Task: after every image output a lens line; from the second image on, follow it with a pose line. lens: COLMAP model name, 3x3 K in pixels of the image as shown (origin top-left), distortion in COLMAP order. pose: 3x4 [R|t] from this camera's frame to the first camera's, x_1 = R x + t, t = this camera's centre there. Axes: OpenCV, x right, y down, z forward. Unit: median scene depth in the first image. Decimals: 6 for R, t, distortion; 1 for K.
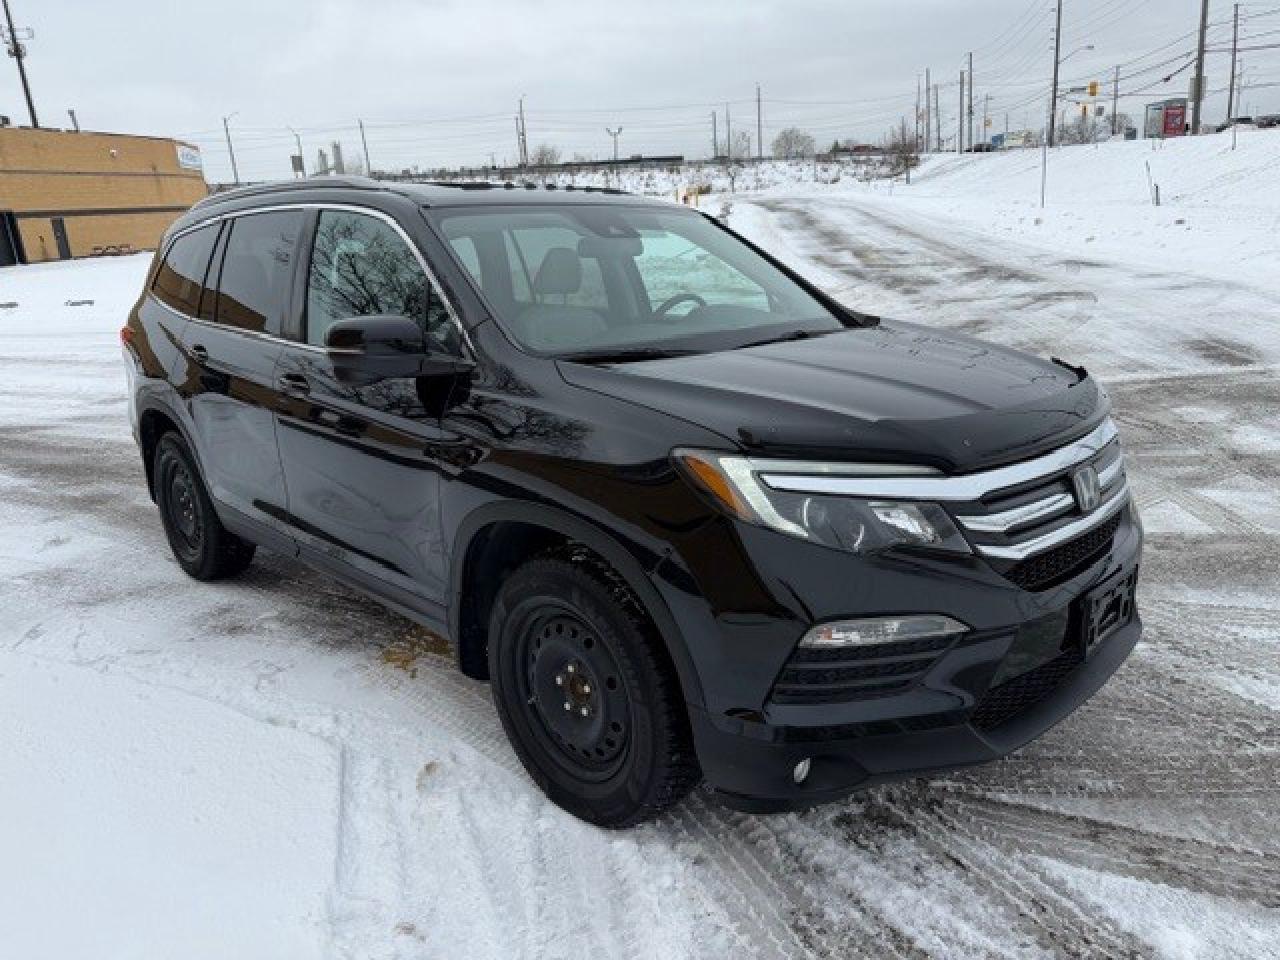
lens RADIAL K [[904.7, 0, 641.8], [0, 904.7, 483.1], [0, 0, 1]] dist [0.022692, -0.033703]
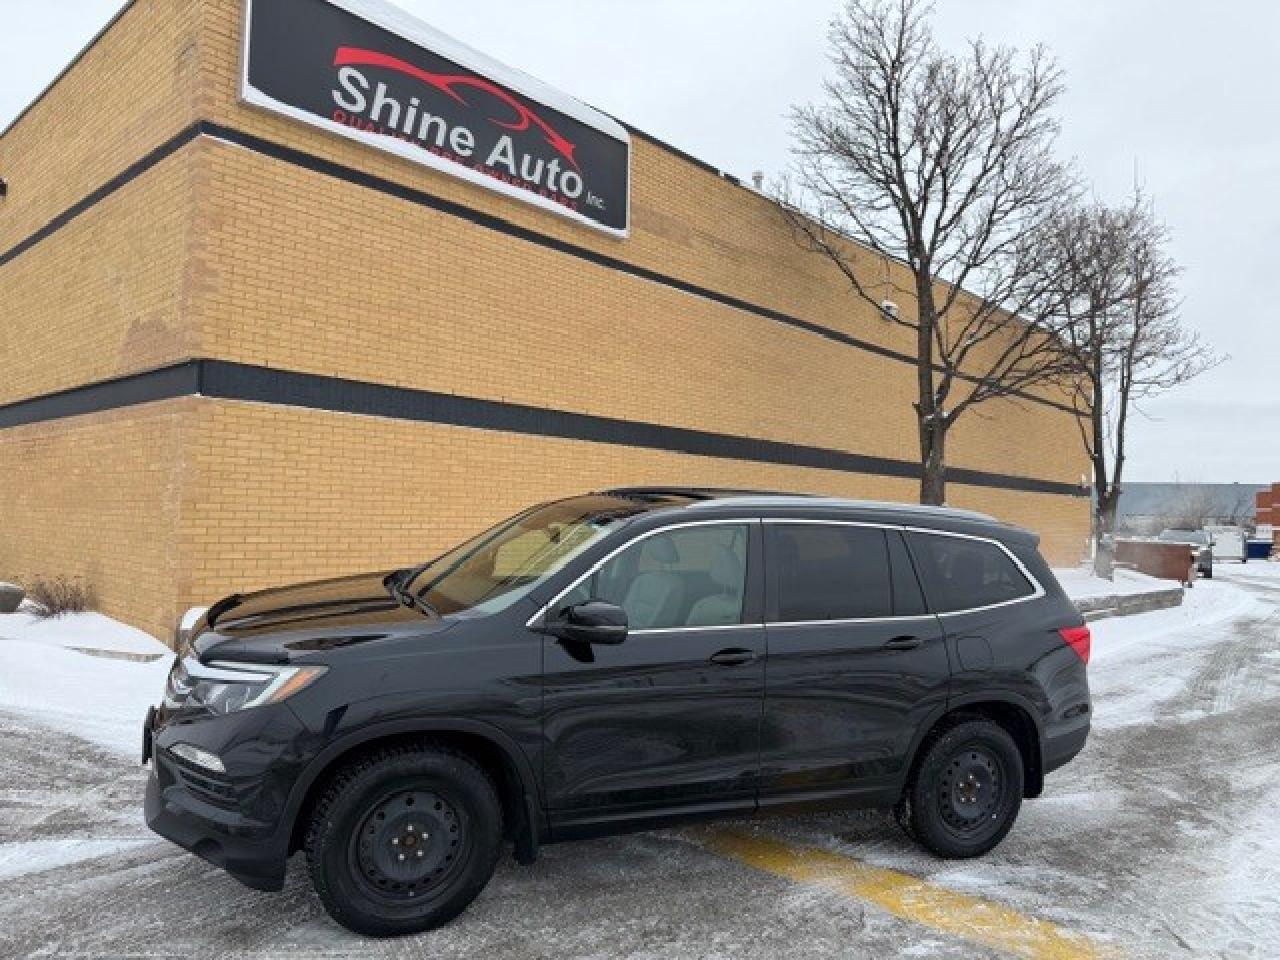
lens RADIAL K [[904.7, 0, 645.8], [0, 904.7, 472.1], [0, 0, 1]] dist [0.022692, -0.033703]
pose [[-0.360372, 0.007615, -0.932778, 0.920653], [-0.285679, 0.951016, 0.118134, -0.422012], [0.887986, 0.309047, -0.340544, 1.172580]]
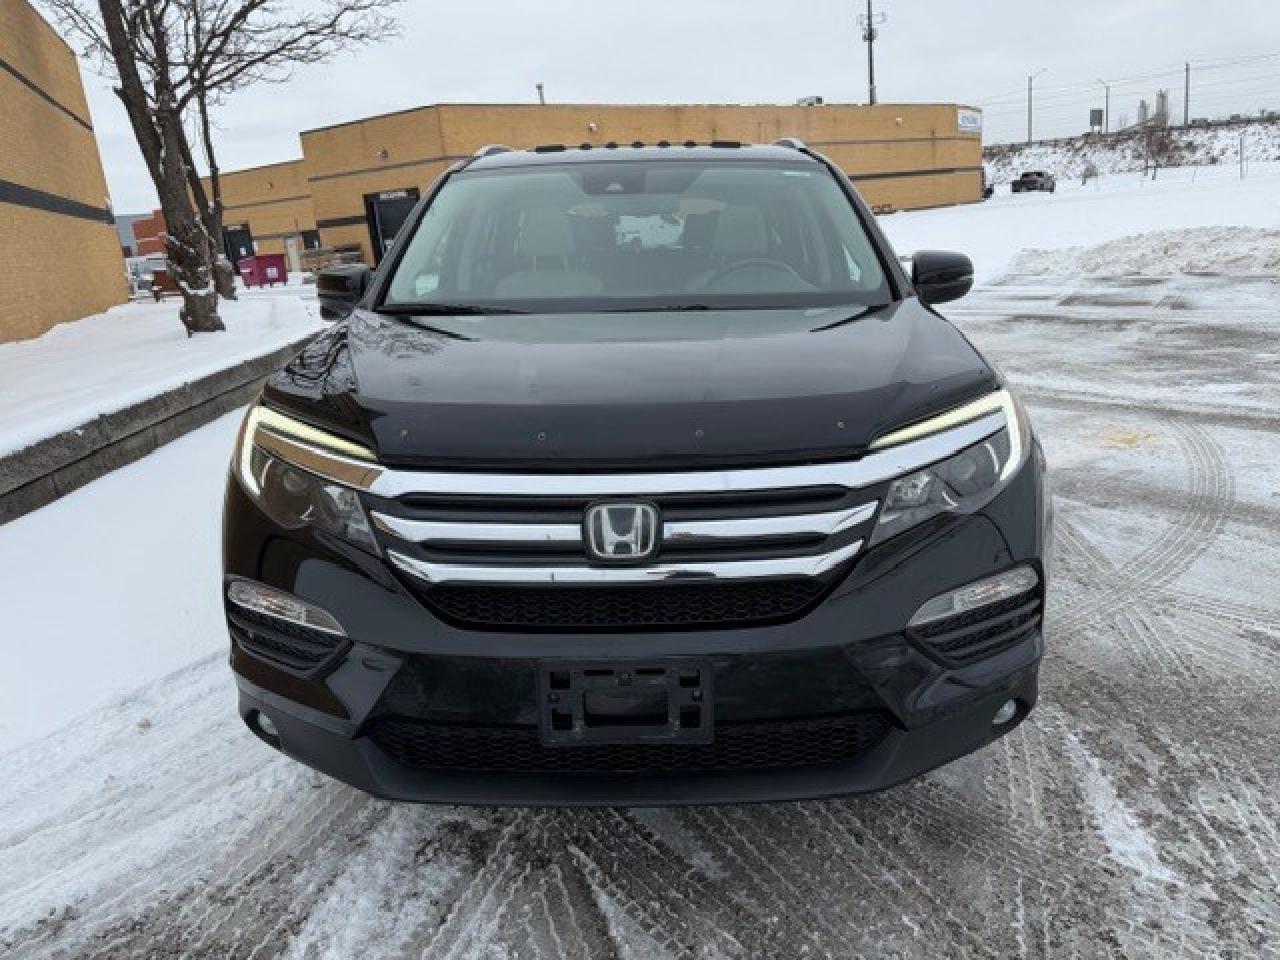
lens RADIAL K [[904.7, 0, 650.9], [0, 904.7, 467.8], [0, 0, 1]] dist [0.022692, -0.033703]
pose [[0.698760, 0.188912, -0.689961, 0.508487], [-0.170759, 0.980667, 0.095572, -0.061431], [0.694677, 0.051035, 0.717509, 0.245433]]
